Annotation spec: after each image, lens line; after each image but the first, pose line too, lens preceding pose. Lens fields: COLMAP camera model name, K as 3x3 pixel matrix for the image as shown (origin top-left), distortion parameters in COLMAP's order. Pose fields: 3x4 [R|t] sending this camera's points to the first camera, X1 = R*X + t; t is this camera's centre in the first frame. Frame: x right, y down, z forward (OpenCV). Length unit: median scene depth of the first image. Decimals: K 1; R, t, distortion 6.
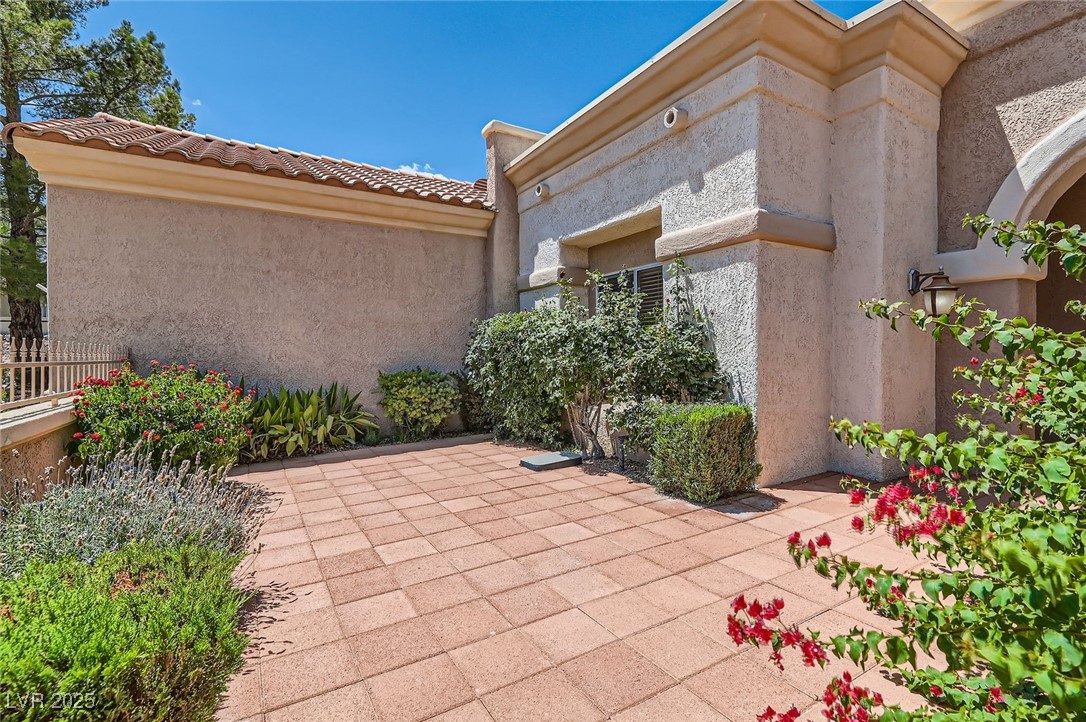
lens RADIAL K [[500.3, 0, 544.2], [0, 500.3, 359.1], [0, 0, 1]] dist [0.004300, -0.001101]
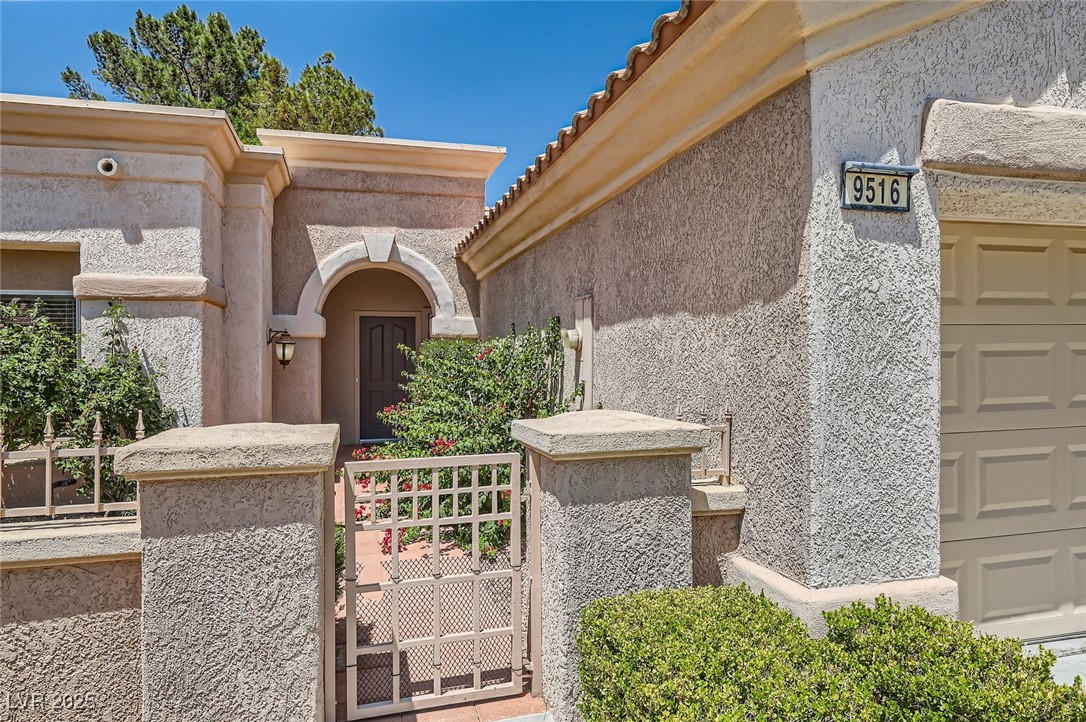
lens RADIAL K [[690.9, 0, 542.3], [0, 690.9, 361.6], [0, 0, 1]] dist [0.000101, -0.000080]
pose [[0.270669, 0.001426, 0.962671, -0.933956], [0.016318, 0.999848, -0.006069, -0.058423], [-0.962534, 0.017351, 0.270605, -0.261952]]
